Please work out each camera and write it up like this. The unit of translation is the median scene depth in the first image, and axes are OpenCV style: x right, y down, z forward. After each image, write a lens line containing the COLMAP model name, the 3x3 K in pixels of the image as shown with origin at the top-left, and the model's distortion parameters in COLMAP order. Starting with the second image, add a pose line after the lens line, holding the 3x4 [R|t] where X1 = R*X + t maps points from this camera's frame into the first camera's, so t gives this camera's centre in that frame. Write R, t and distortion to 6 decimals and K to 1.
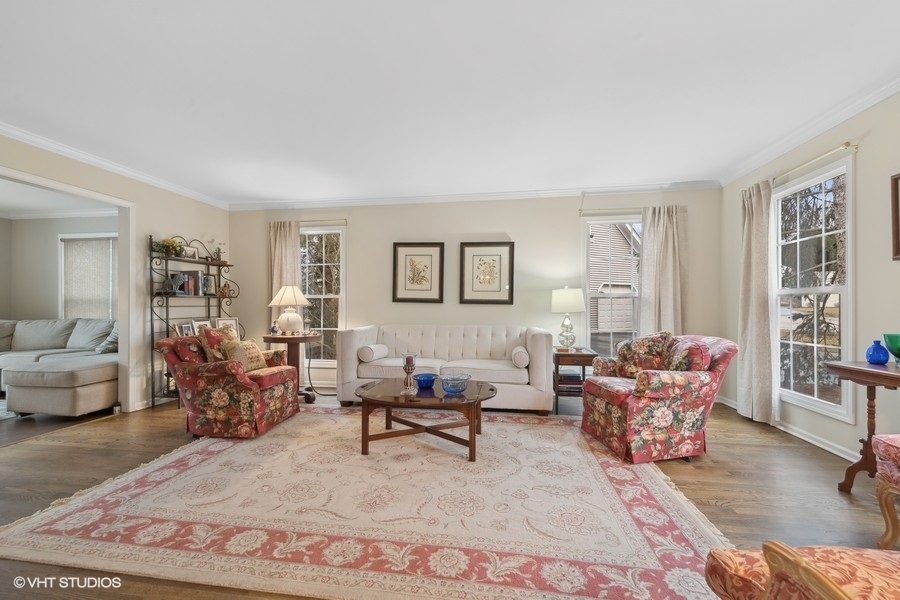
lens RADIAL K [[361.9, 0, 449.6], [0, 361.9, 306.4], [0, 0, 1]] dist [0.014357, -0.001352]
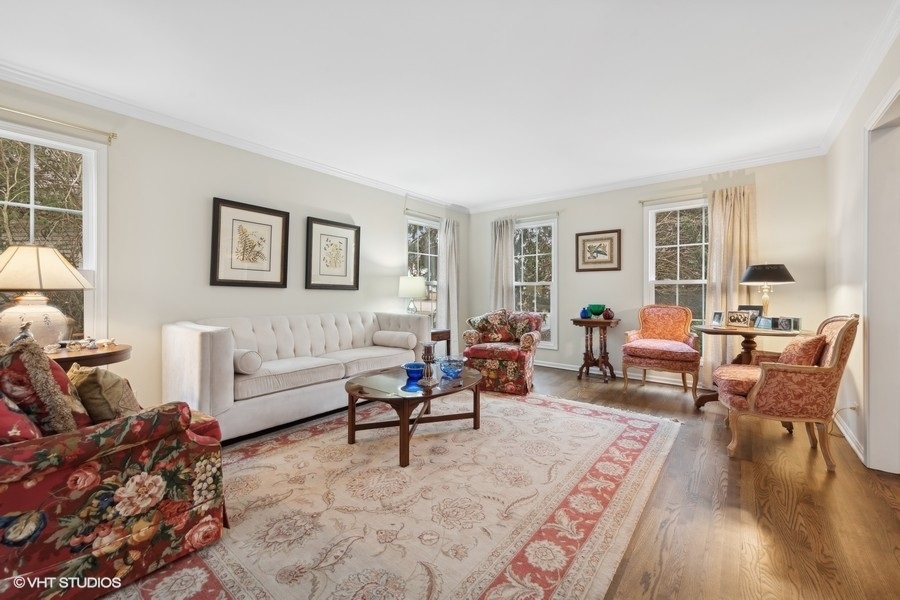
lens RADIAL K [[361.9, 0, 453.3], [0, 361.9, 291.9], [0, 0, 1]] dist [0.014357, -0.001352]
pose [[0.496751, 0.001910, 0.867891, -0.604668], [-0.002723, 0.999996, -0.000642, -0.000739], [-0.867889, -0.002044, 0.496754, 0.314998]]
